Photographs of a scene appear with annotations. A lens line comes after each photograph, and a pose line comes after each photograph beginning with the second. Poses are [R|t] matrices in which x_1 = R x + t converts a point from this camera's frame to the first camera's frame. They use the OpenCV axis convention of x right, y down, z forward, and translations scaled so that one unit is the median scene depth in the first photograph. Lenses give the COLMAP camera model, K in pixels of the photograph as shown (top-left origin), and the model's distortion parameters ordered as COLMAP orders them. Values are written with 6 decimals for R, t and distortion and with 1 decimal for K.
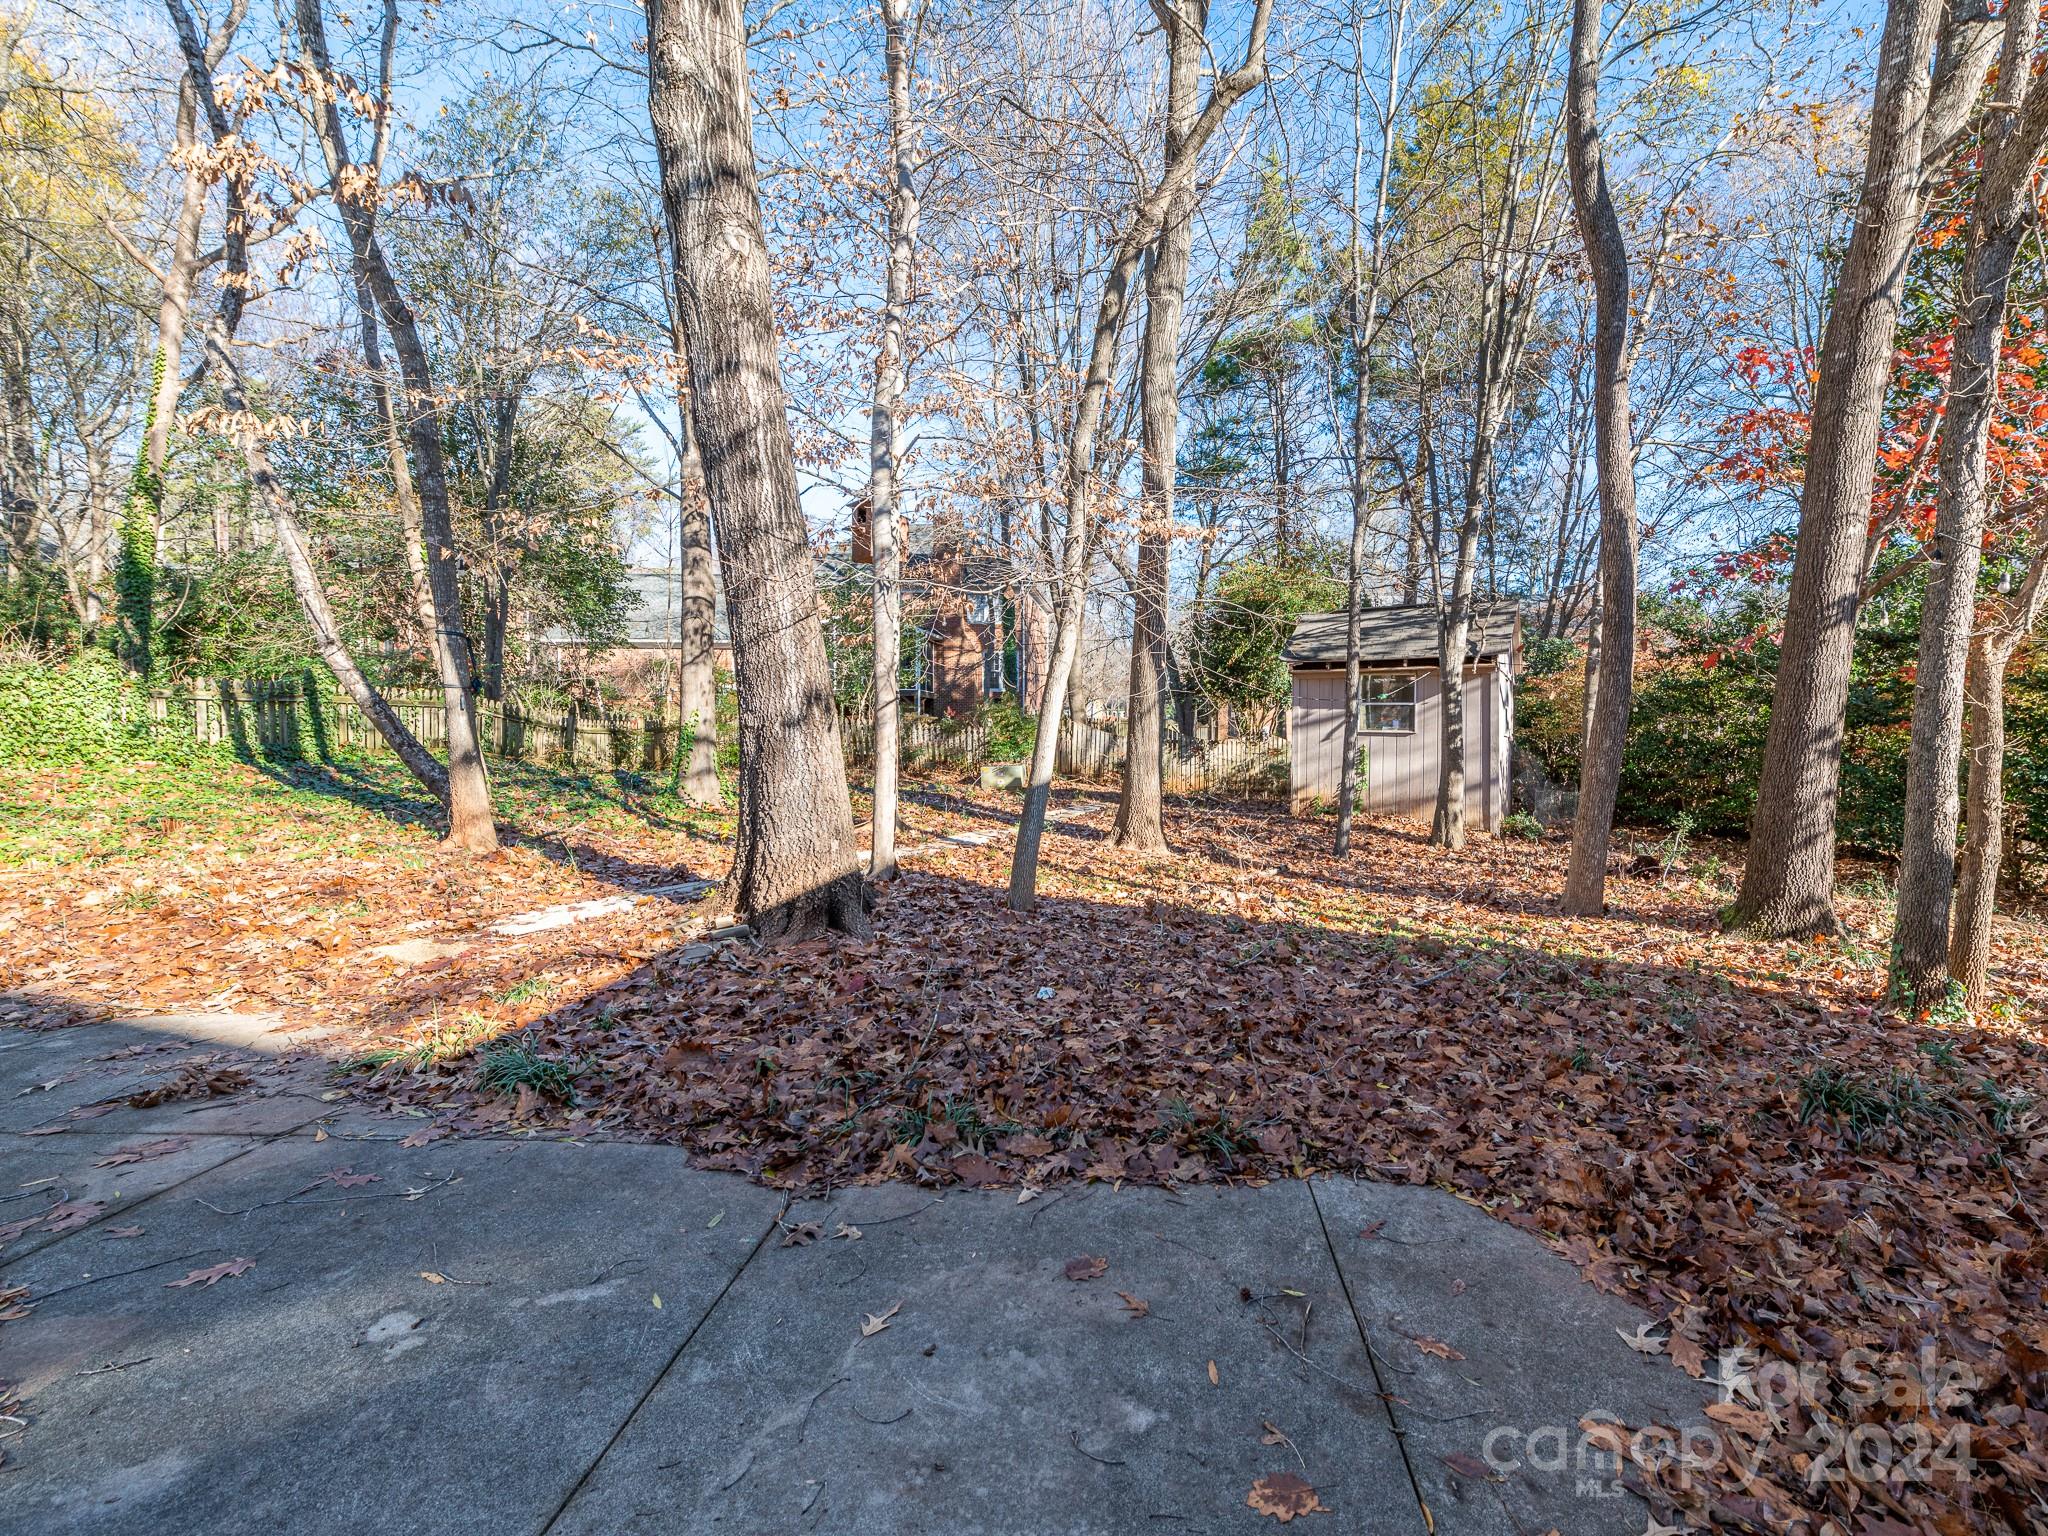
lens RADIAL K [[967.3, 0, 1085.1], [0, 967.3, 778.6], [0, 0, 1]] dist [0.005277, 0.000675]
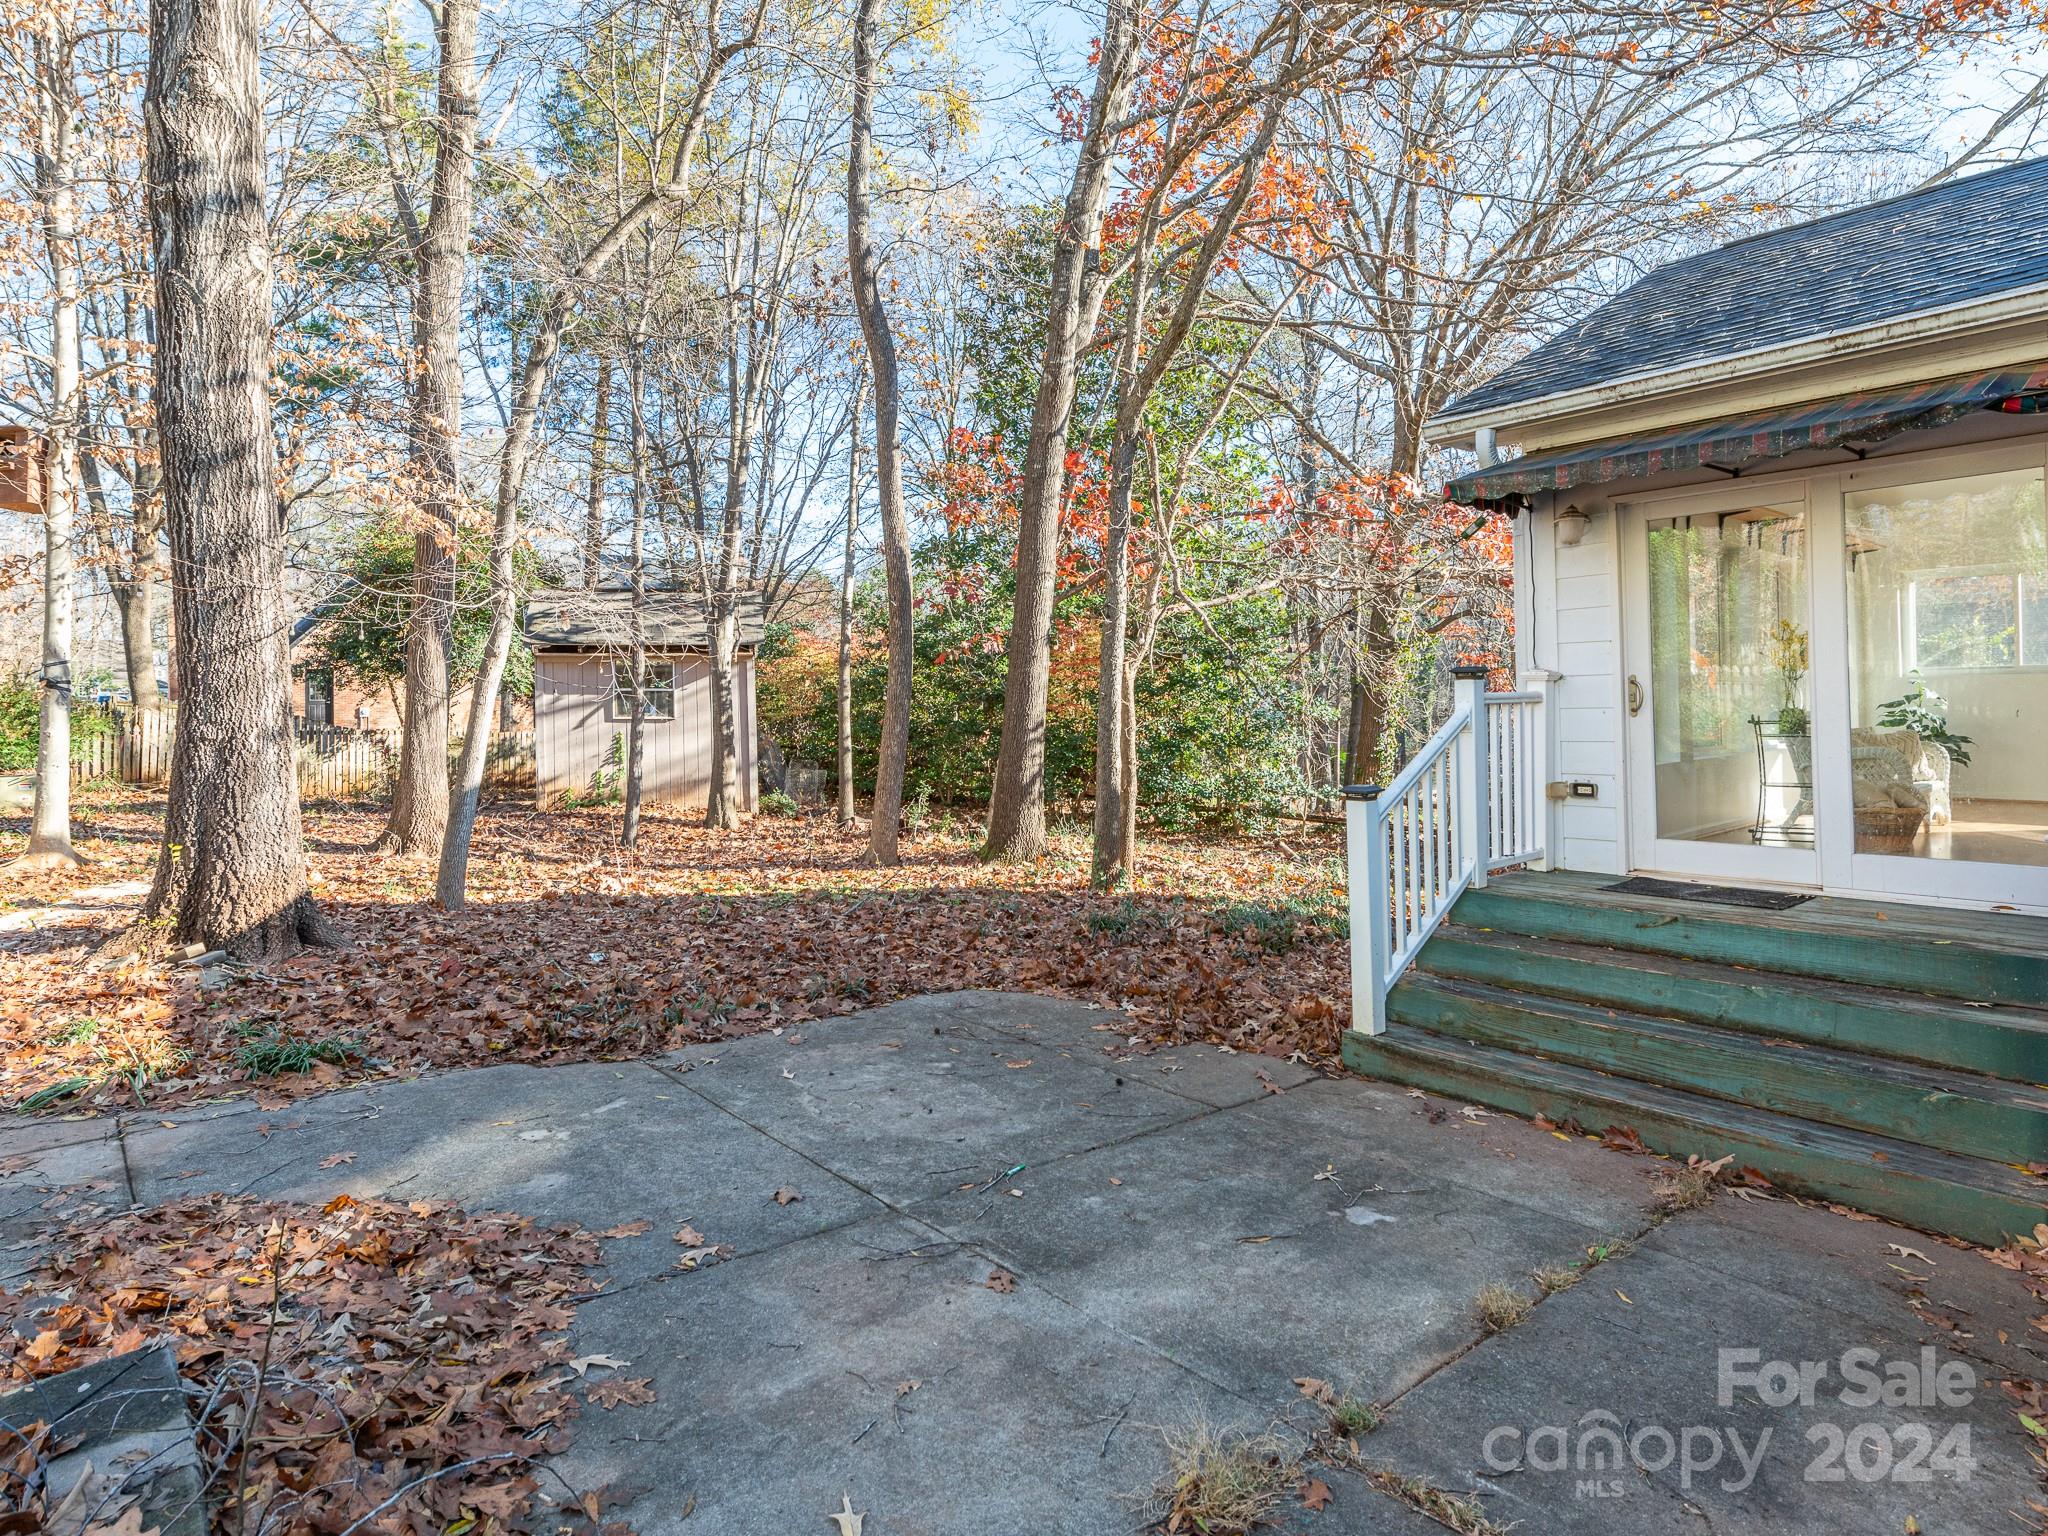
lens RADIAL K [[1012.8, 0, 1024.0], [0, 1012.8, 768.0], [0, 0, 1]] dist [-0.001674, -0.000415]
pose [[0.768393, -0.049882, 0.638032, -0.263051], [0.047407, 0.998655, 0.020983, -0.006786], [-0.638221, 0.014124, 0.769724, -0.183529]]
